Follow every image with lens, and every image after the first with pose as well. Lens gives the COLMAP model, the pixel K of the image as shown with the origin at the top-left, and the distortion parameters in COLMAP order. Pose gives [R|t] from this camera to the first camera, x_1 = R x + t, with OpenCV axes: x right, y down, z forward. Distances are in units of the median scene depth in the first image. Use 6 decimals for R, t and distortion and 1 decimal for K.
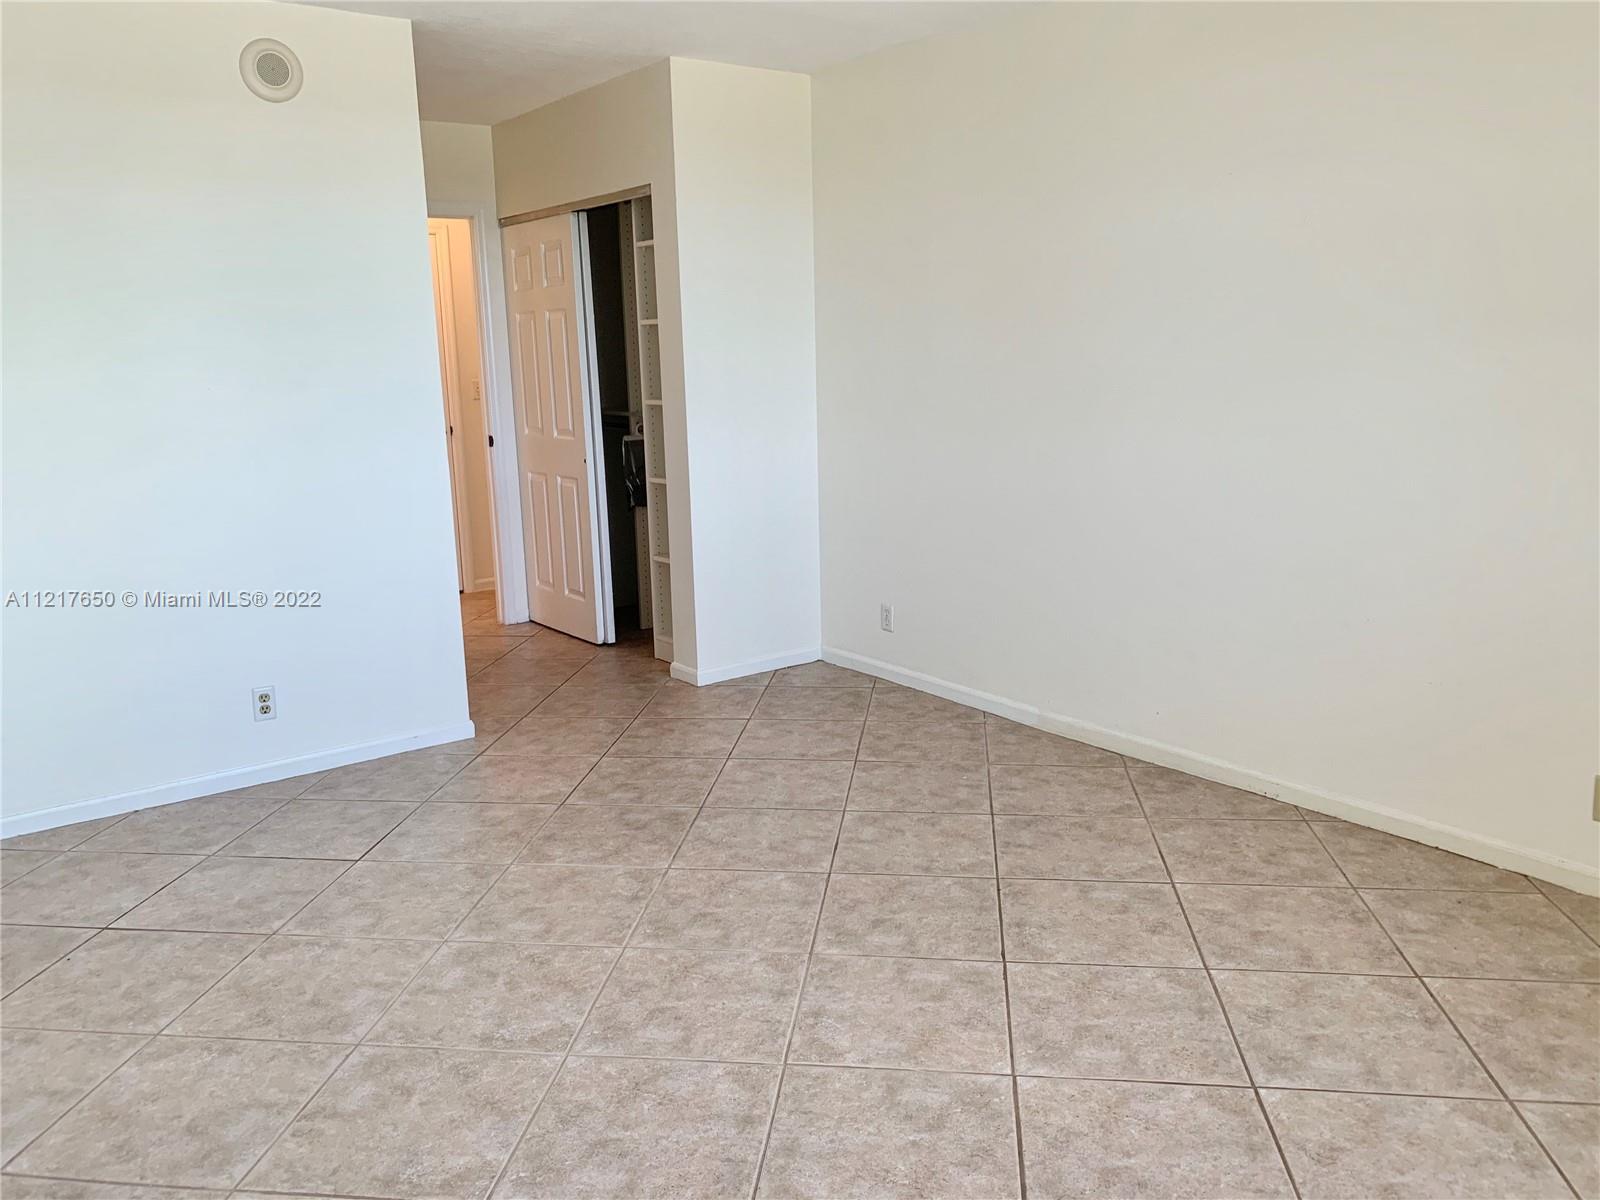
lens RADIAL K [[1225.9, 0, 800.0], [0, 1225.9, 600.0], [0, 0, 1]] dist [0.104661, -0.129268]
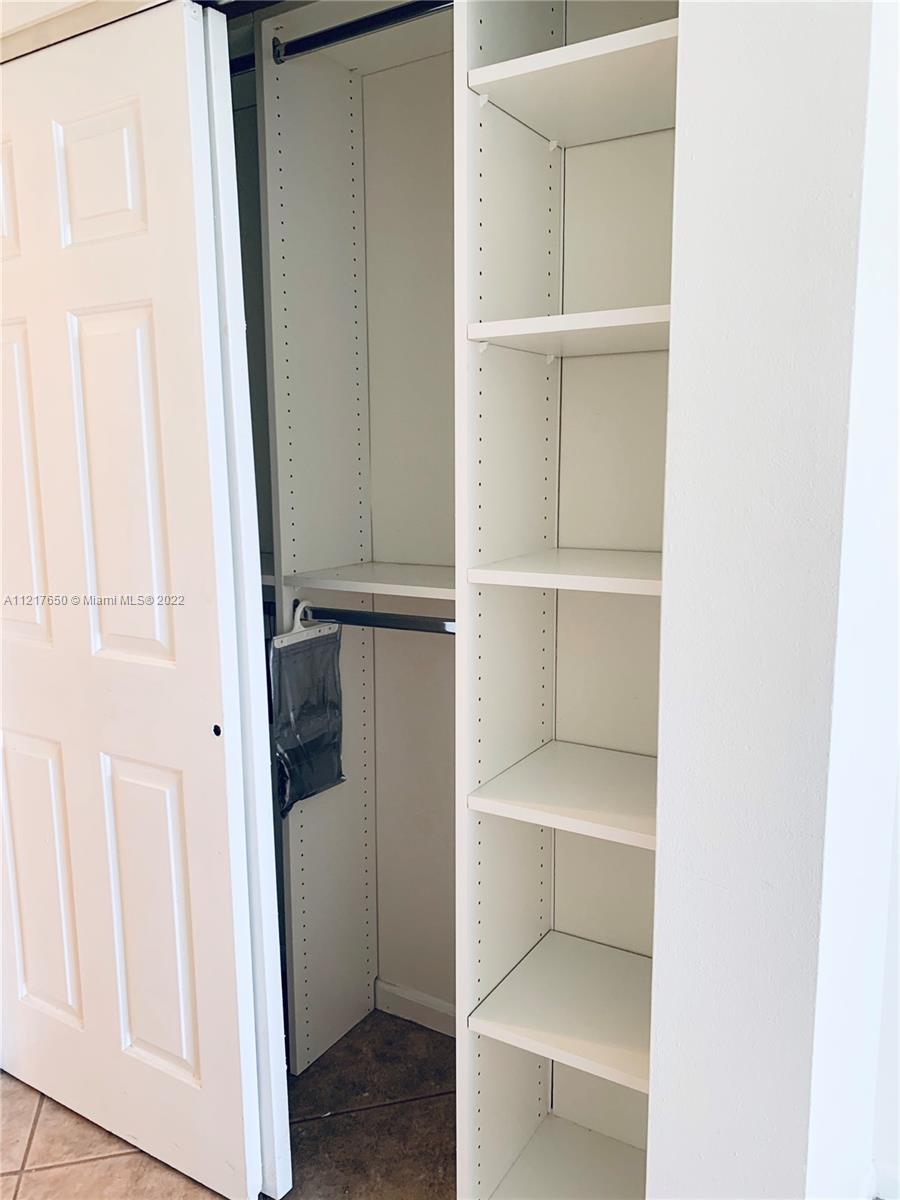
lens RADIAL K [[919.4, 0, 450.0], [0, 919.4, 600.0], [0, 0, 1]] dist [0.104661, -0.129268]
pose [[0.939214, -0.040134, 0.340979, -0.192099], [0.053448, 0.998128, -0.029738, -0.133631], [-0.339147, 0.046155, 0.939601, 0.692617]]
